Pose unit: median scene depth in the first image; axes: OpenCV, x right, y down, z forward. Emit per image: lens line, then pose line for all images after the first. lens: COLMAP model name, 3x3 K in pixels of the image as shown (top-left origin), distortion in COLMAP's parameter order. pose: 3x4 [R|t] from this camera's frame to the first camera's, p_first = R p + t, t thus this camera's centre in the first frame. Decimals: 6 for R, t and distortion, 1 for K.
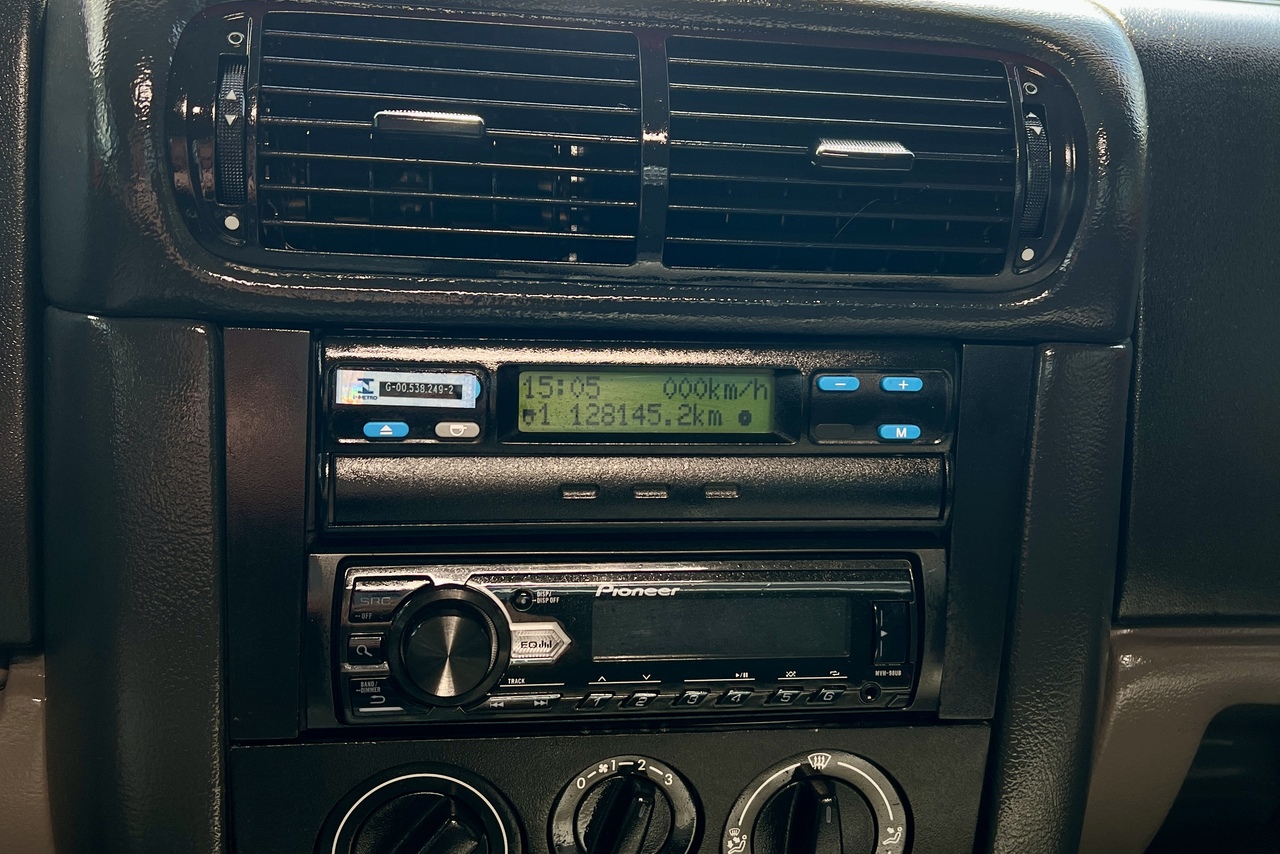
lens RADIAL K [[1229.7, 0, 642.4], [0, 1229.7, 423.9], [0, 0, 1]] dist [0.020103, 0.000000]
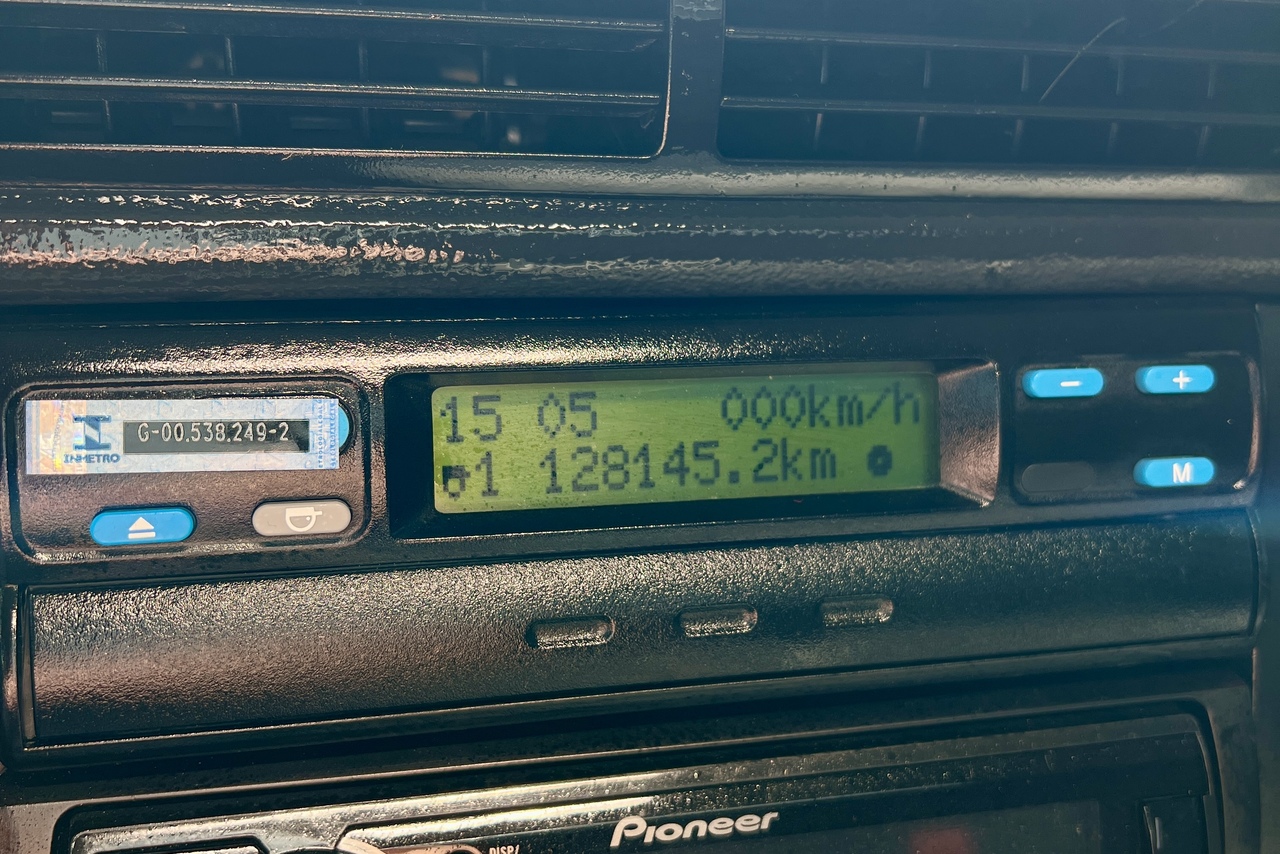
lens RADIAL K [[1229.7, 0, 613.6], [0, 1229.7, 412.0], [0, 0, 1]] dist [0.020103, 0.000000]
pose [[0.996289, -0.049898, 0.070126, -0.062524], [0.053494, 0.997297, -0.050378, -0.005243], [-0.067423, 0.053942, 0.996265, 0.512613]]
